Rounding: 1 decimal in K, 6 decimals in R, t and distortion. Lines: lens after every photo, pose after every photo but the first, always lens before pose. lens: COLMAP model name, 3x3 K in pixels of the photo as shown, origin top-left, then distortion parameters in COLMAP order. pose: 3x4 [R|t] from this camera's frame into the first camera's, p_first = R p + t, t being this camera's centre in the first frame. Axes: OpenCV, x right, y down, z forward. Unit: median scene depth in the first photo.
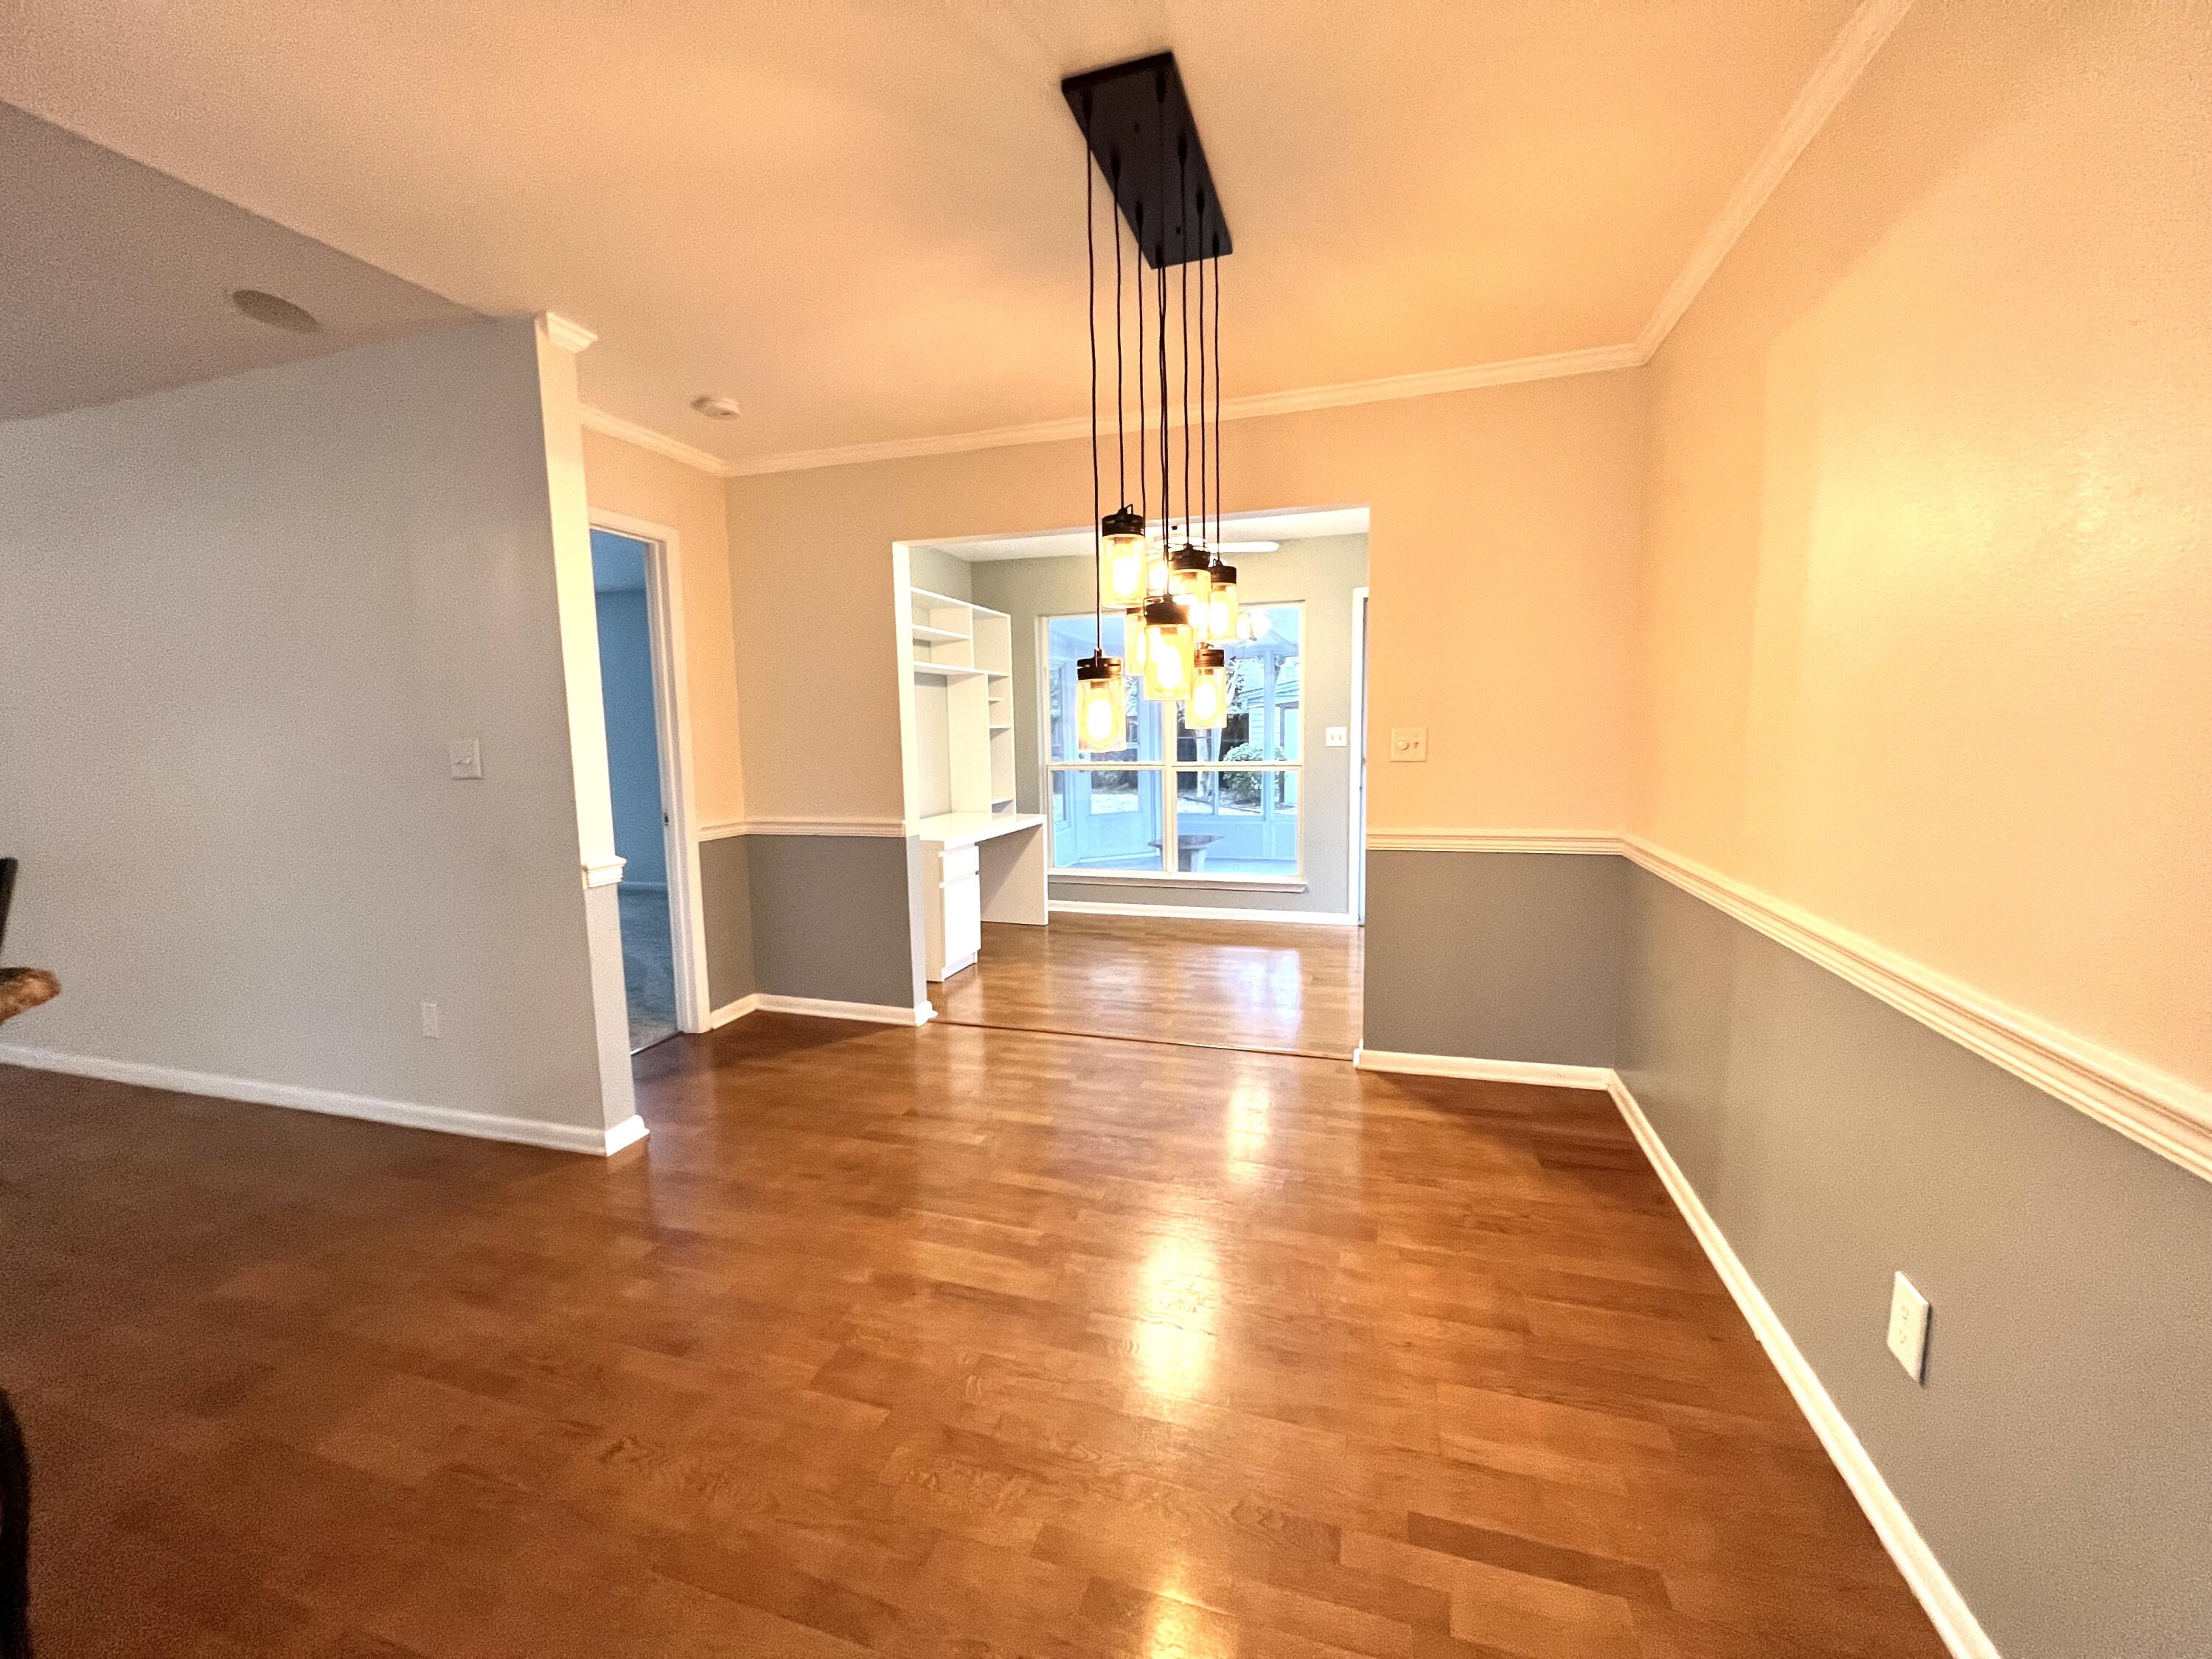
lens RADIAL K [[881.2, 0, 1099.2], [0, 881.2, 824.9], [0, 0, 1]] dist [0.001171, 0.000315]
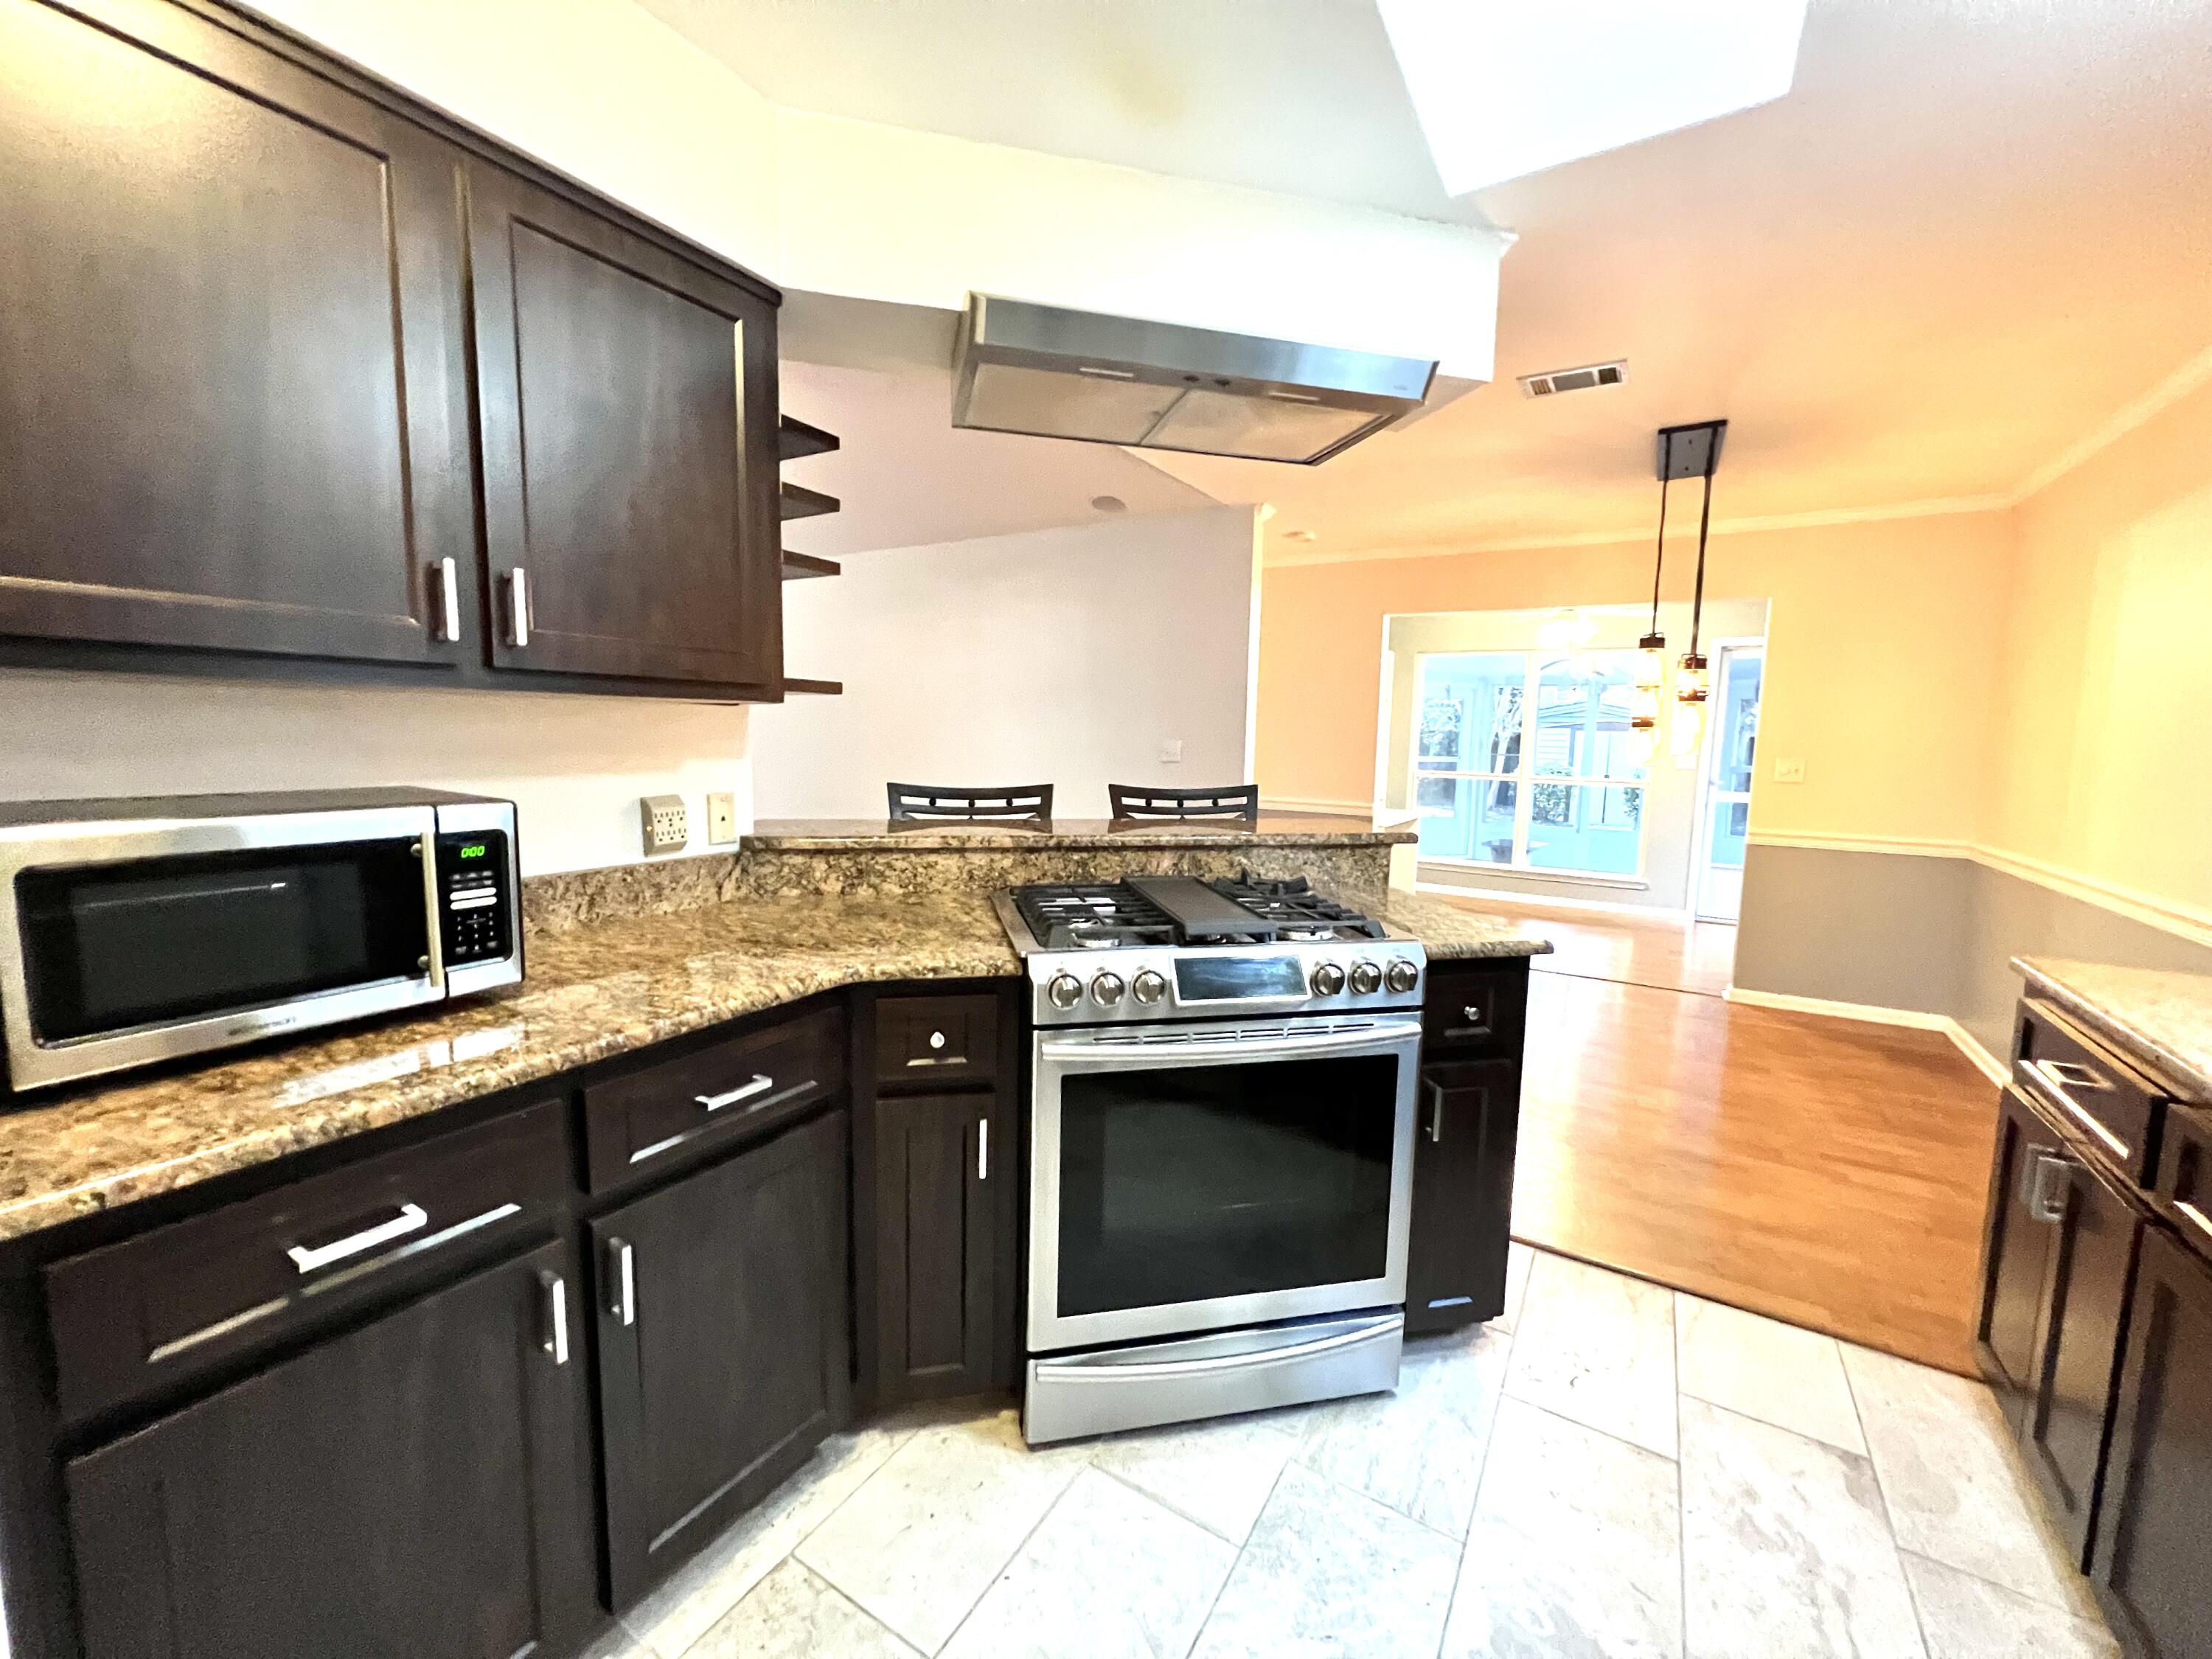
lens RADIAL K [[881.2, 0, 1096.9], [0, 881.2, 822.6], [0, 0, 1]] dist [0.001171, 0.000315]
pose [[0.967788, 0.067084, -0.242664, -0.327059], [-0.068121, 0.997669, 0.004128, 0.053246], [0.242375, 0.012535, 0.970102, -0.553624]]
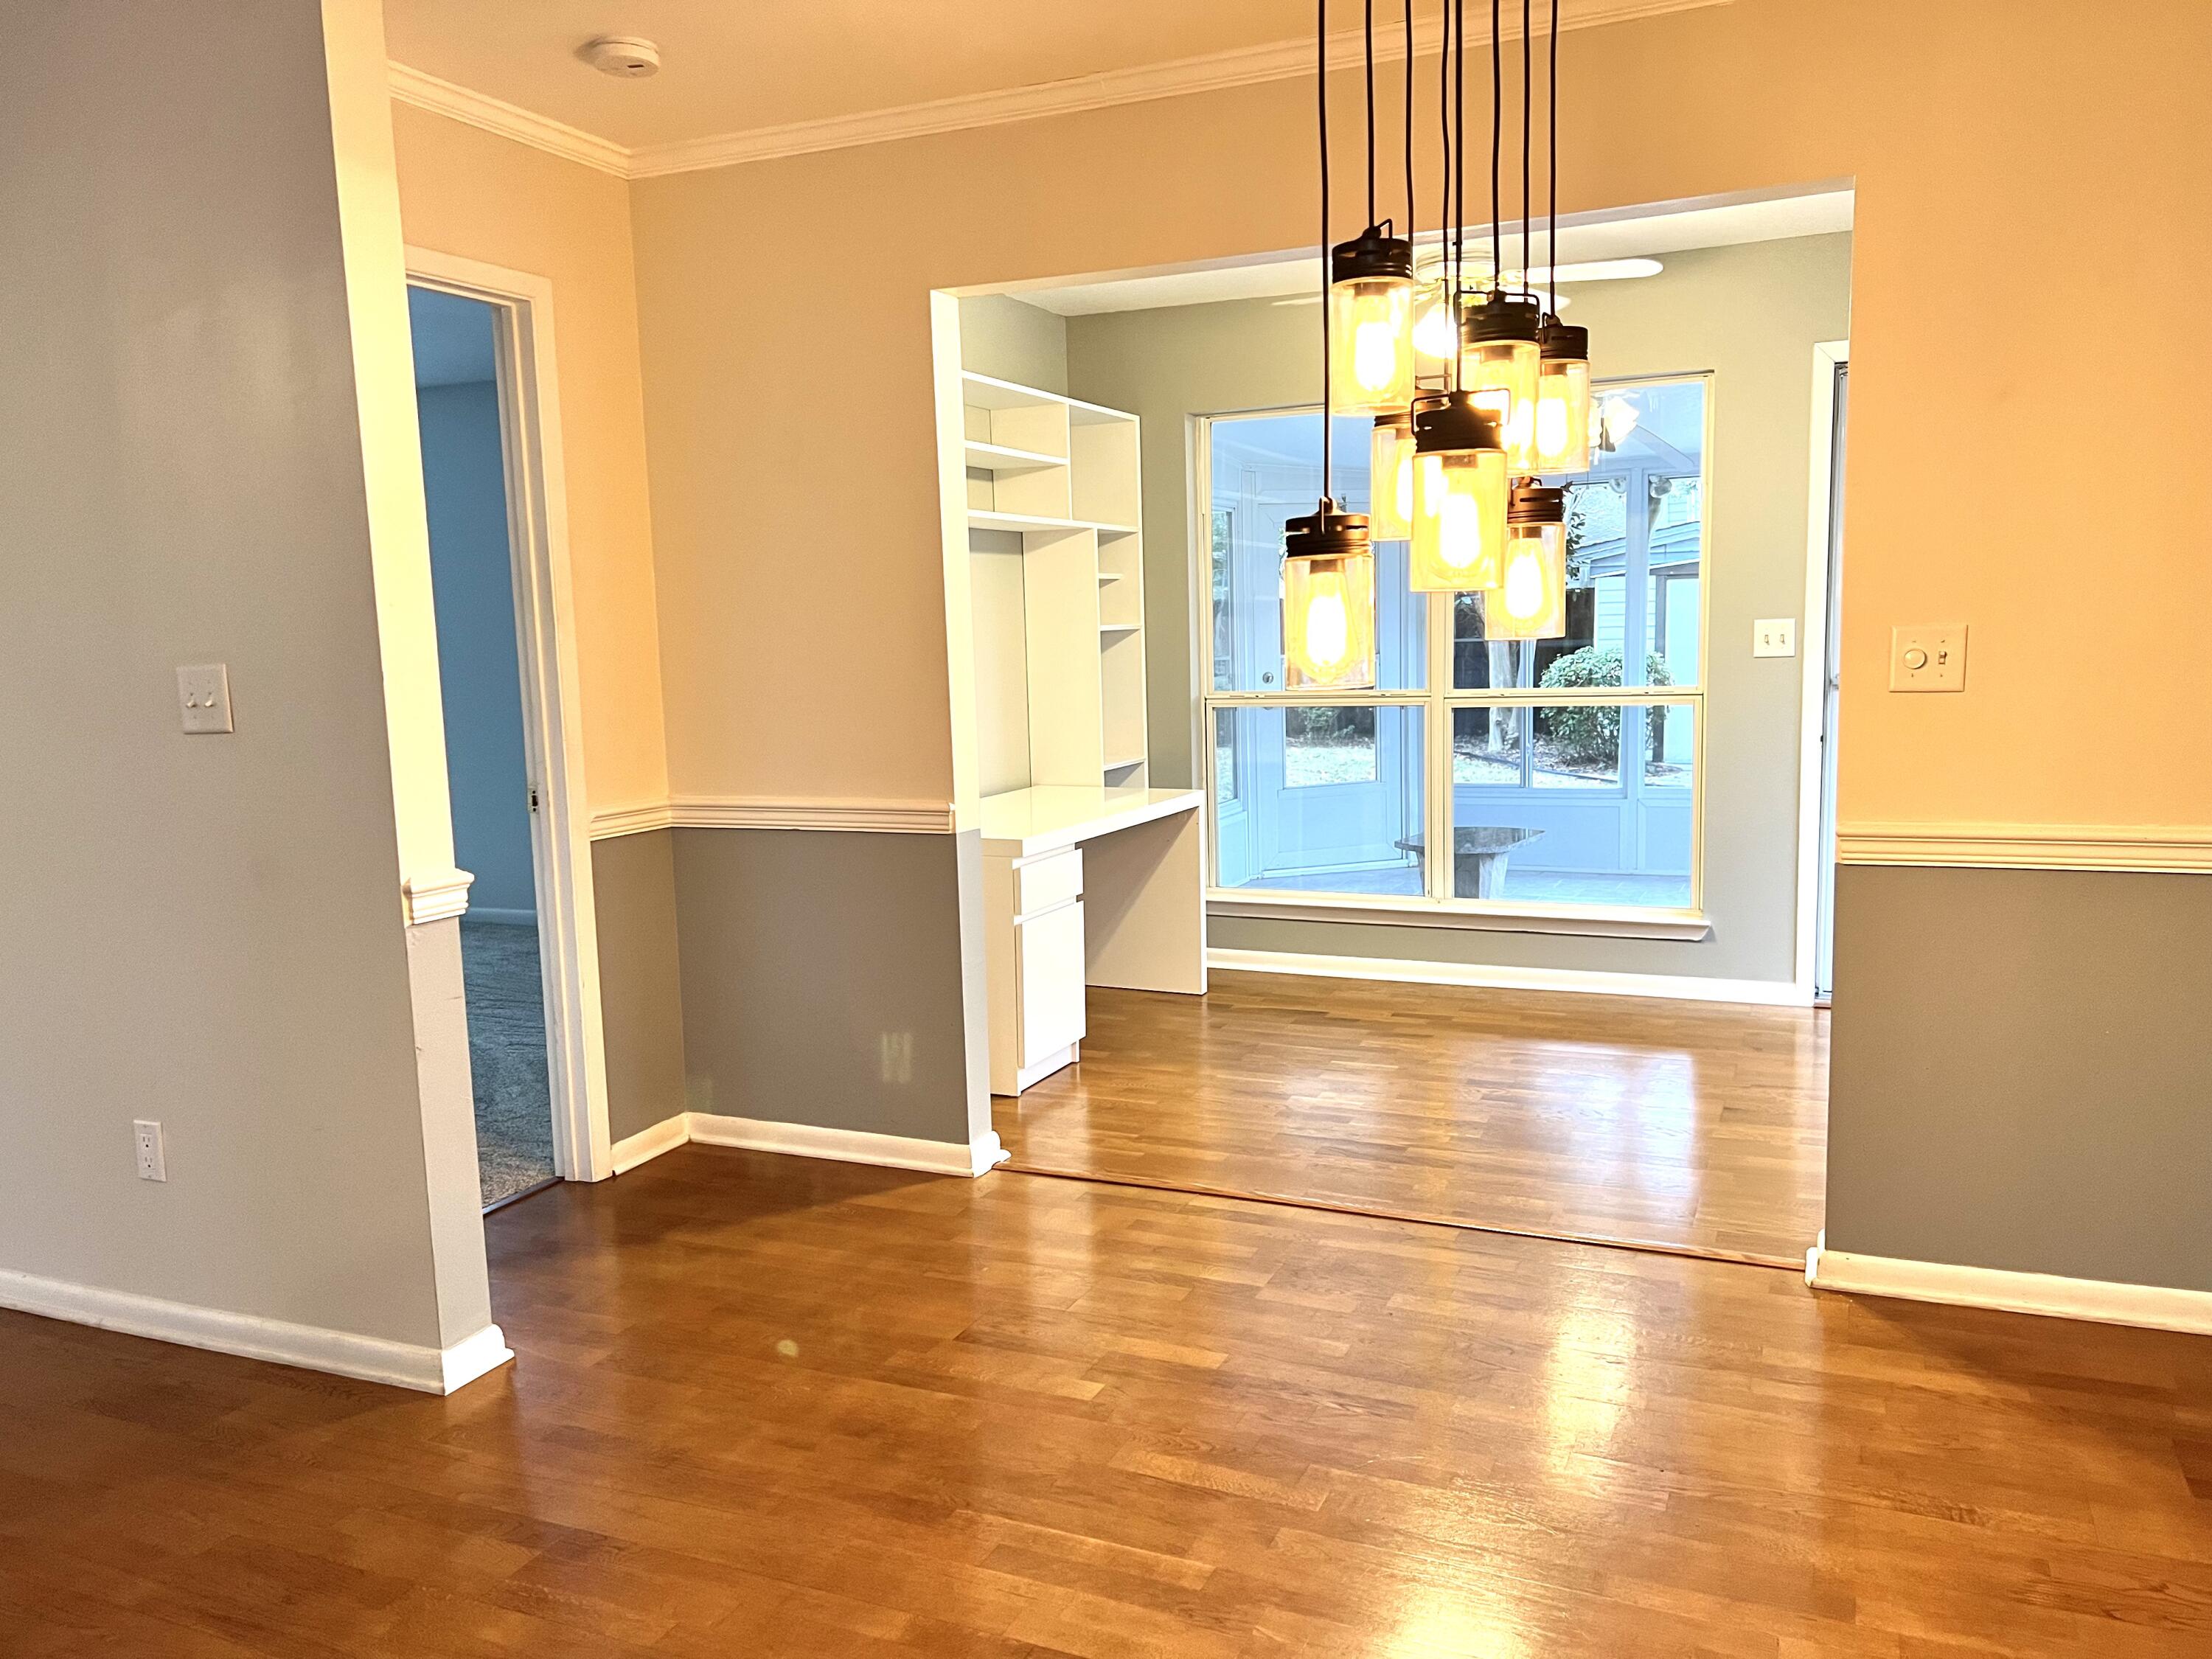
lens RADIAL K [[1653.8, 0, 1111.0], [0, 1653.8, 845.3], [0, 0, 1]] dist [0.054223, -0.049952]
pose [[0.993703, 0.004930, -0.111933, -0.008543], [-0.002106, 0.999677, 0.025336, -0.006441], [0.112022, -0.024940, 0.993393, -0.014083]]
